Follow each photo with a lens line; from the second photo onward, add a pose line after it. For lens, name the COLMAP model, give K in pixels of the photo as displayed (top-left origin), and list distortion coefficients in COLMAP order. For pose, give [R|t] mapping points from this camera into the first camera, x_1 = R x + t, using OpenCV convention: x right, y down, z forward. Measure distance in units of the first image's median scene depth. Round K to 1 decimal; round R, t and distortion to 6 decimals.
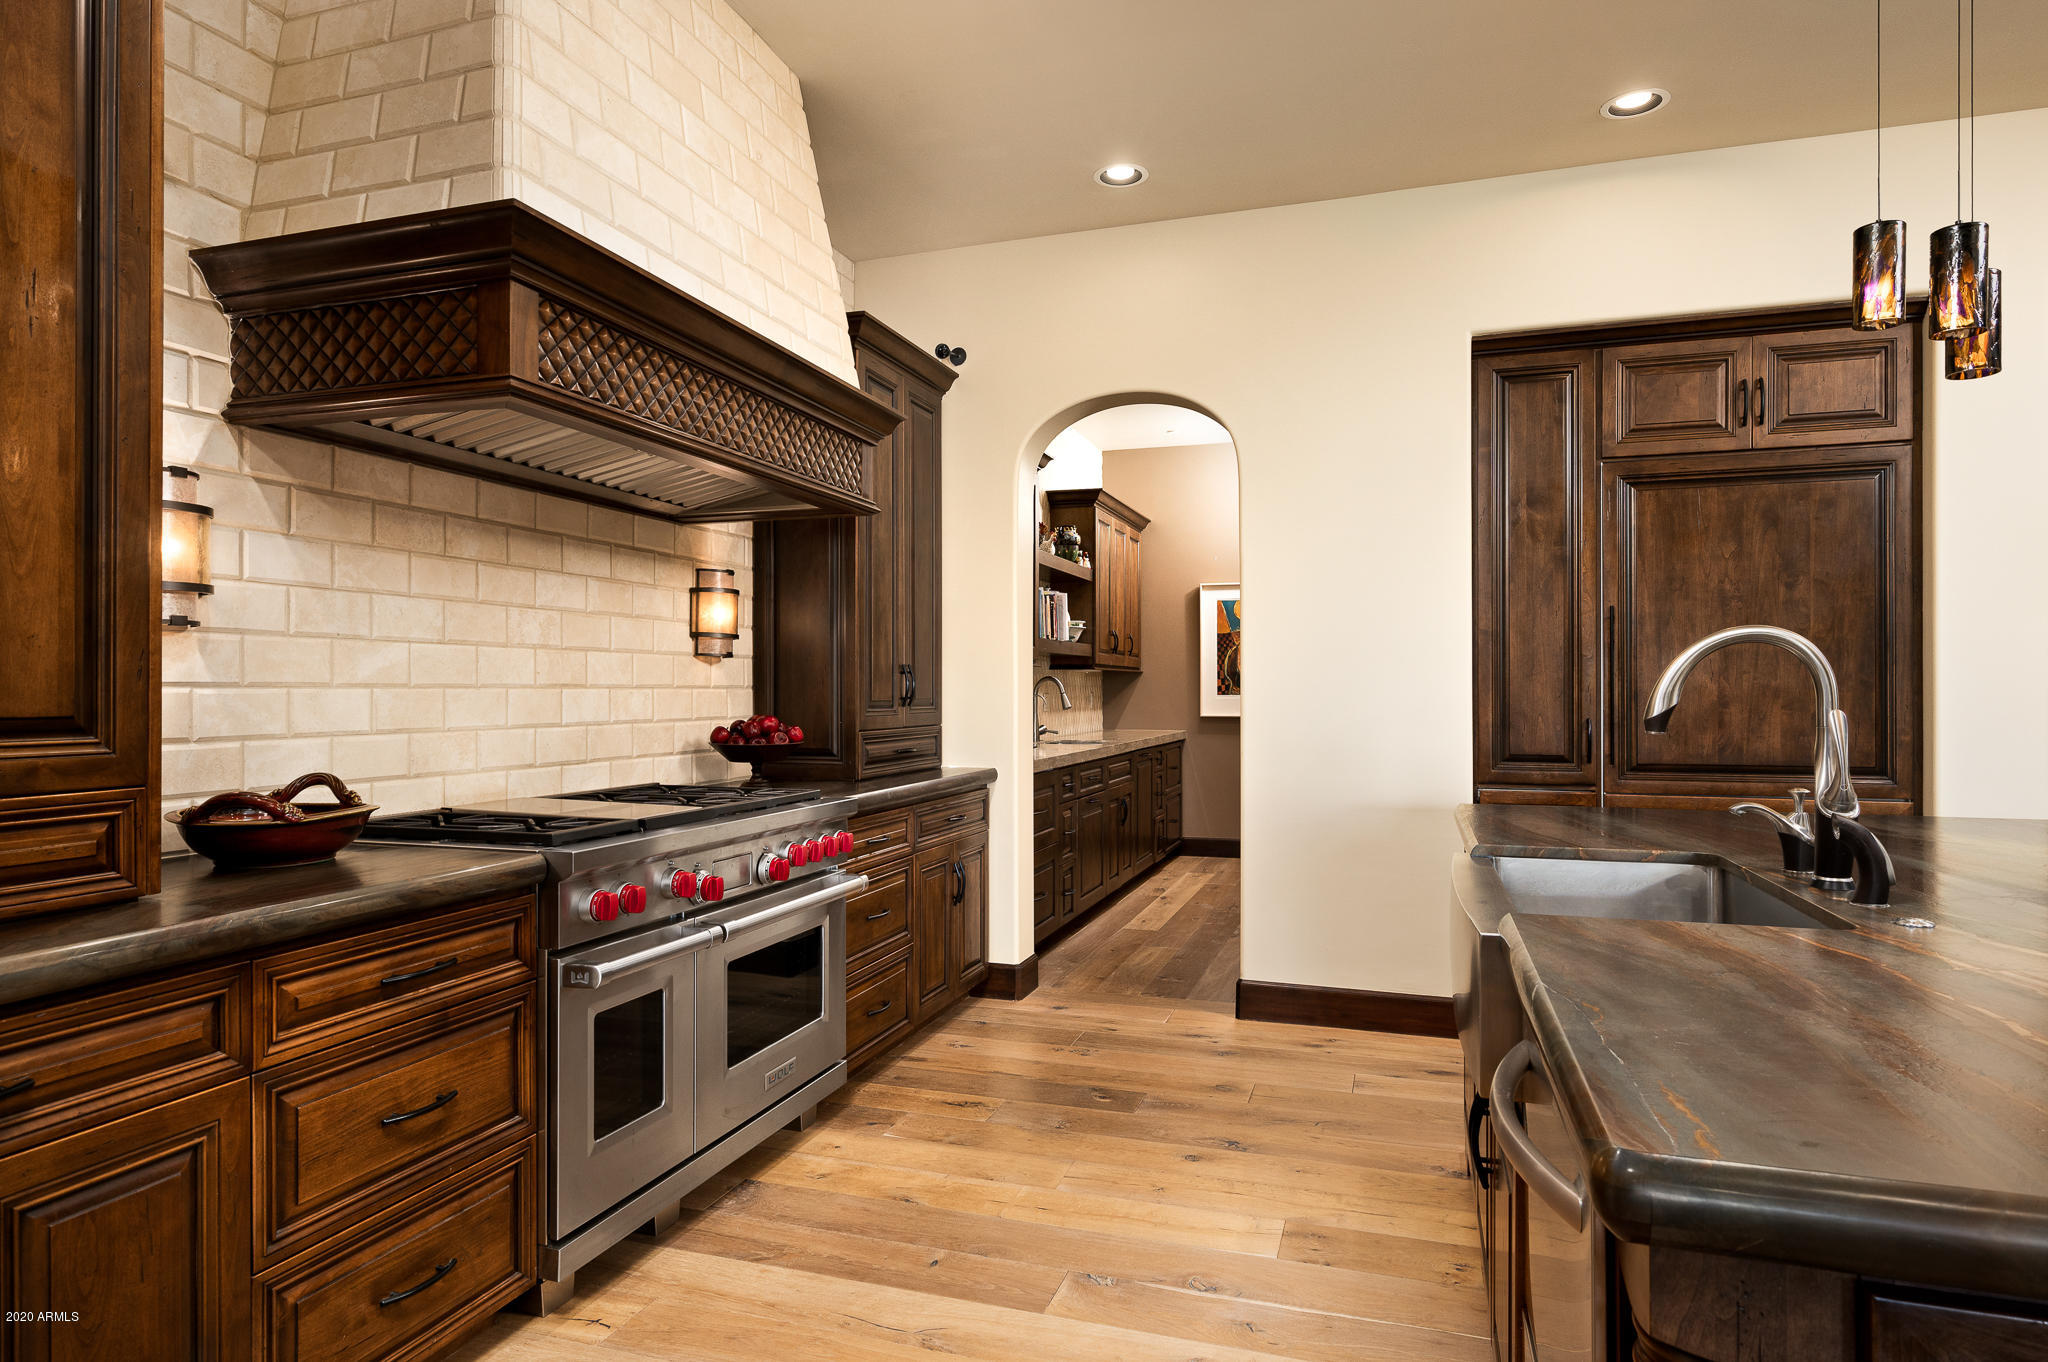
lens RADIAL K [[1172.0, 0, 1020.9], [0, 1172.0, 688.3], [0, 0, 1]] dist [-0.001099, 0.002093]
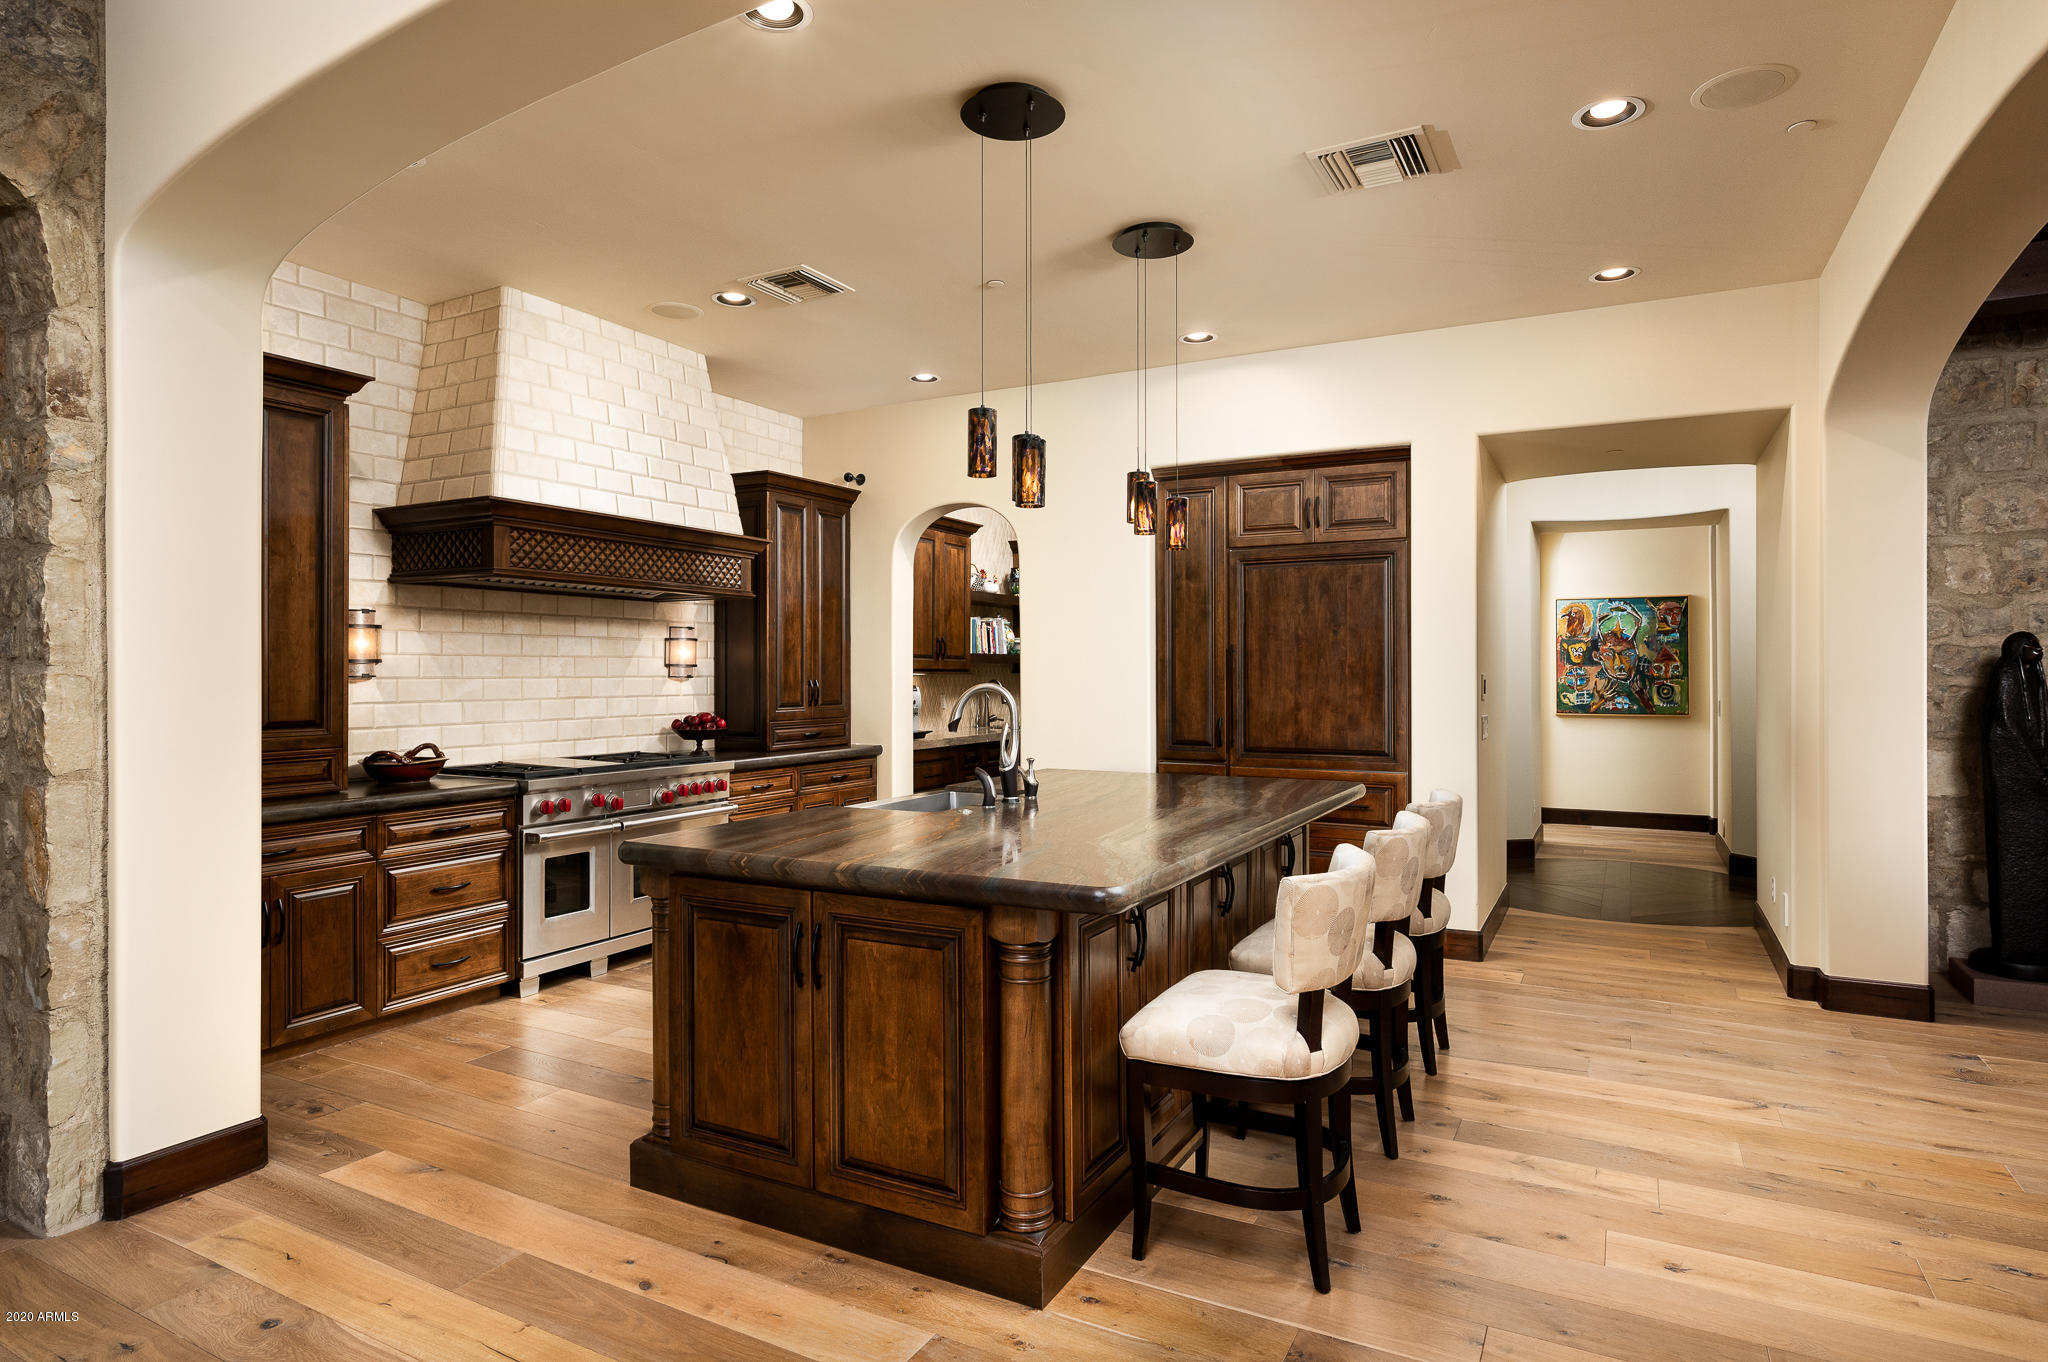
lens RADIAL K [[1105.6, 0, 1022.4], [0, 1105.6, 670.6], [0, 0, 1]] dist [-0.002464, -0.001089]
pose [[0.984827, 0.000043, -0.173539, 0.511710], [0.000040, 1.000000, 0.000477, -0.038273], [0.173539, -0.000476, 0.984827, -0.502180]]
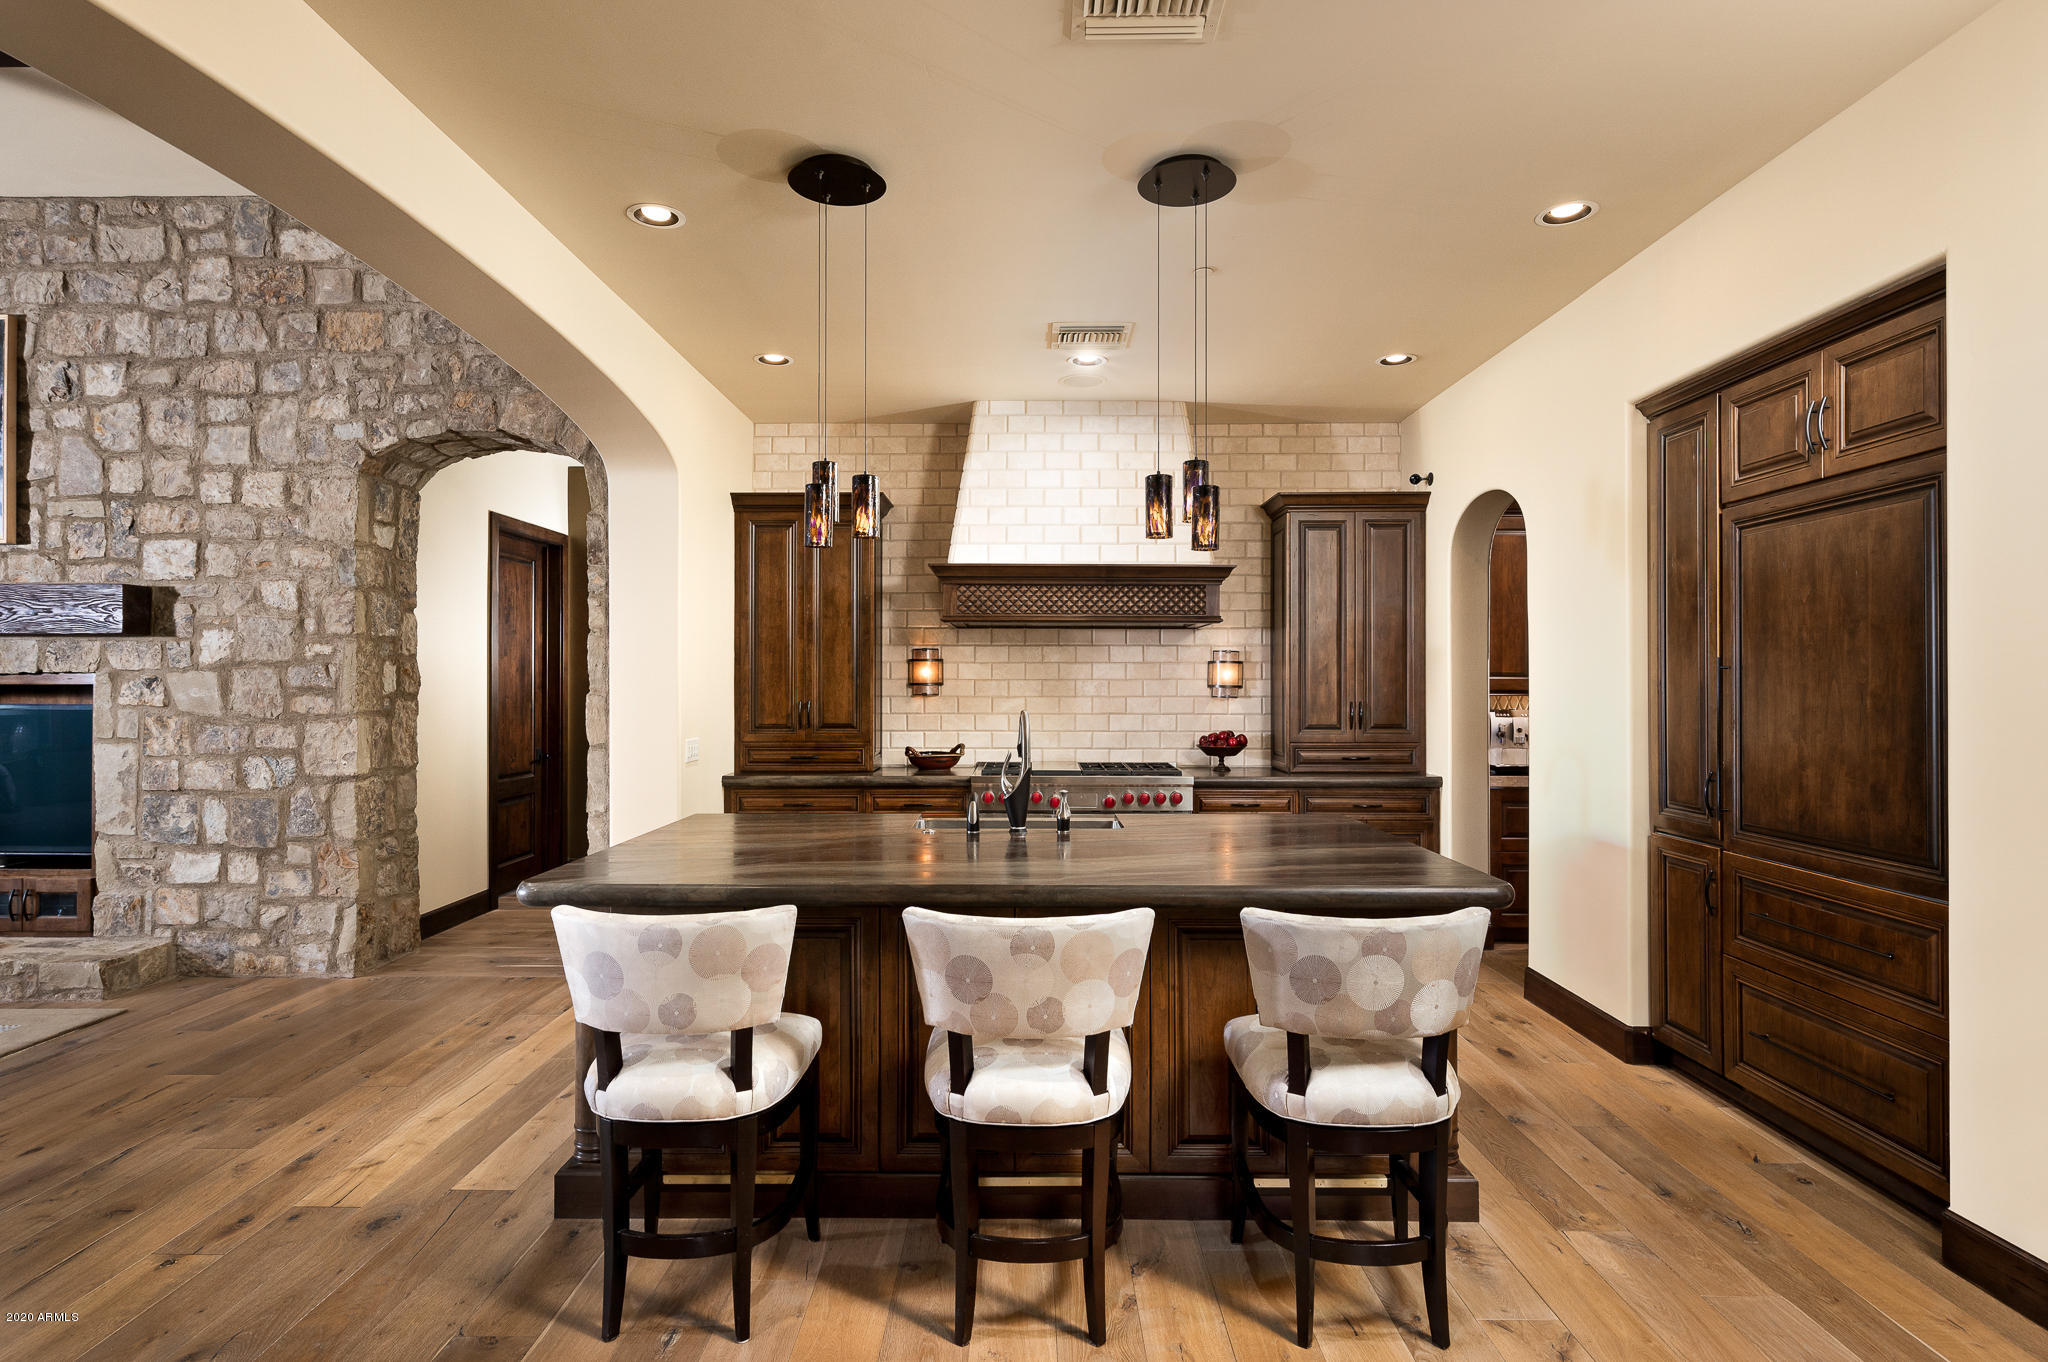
lens RADIAL K [[1042.5, 0, 1024.0], [0, 1042.5, 681.0], [0, 0, 1]] dist [0.000726, -0.000034]
pose [[0.314125, -0.000463, -0.949382, 1.206490], [-0.000334, 1.000000, -0.000598, -0.052440], [0.949382, 0.000506, 0.314125, 0.190780]]
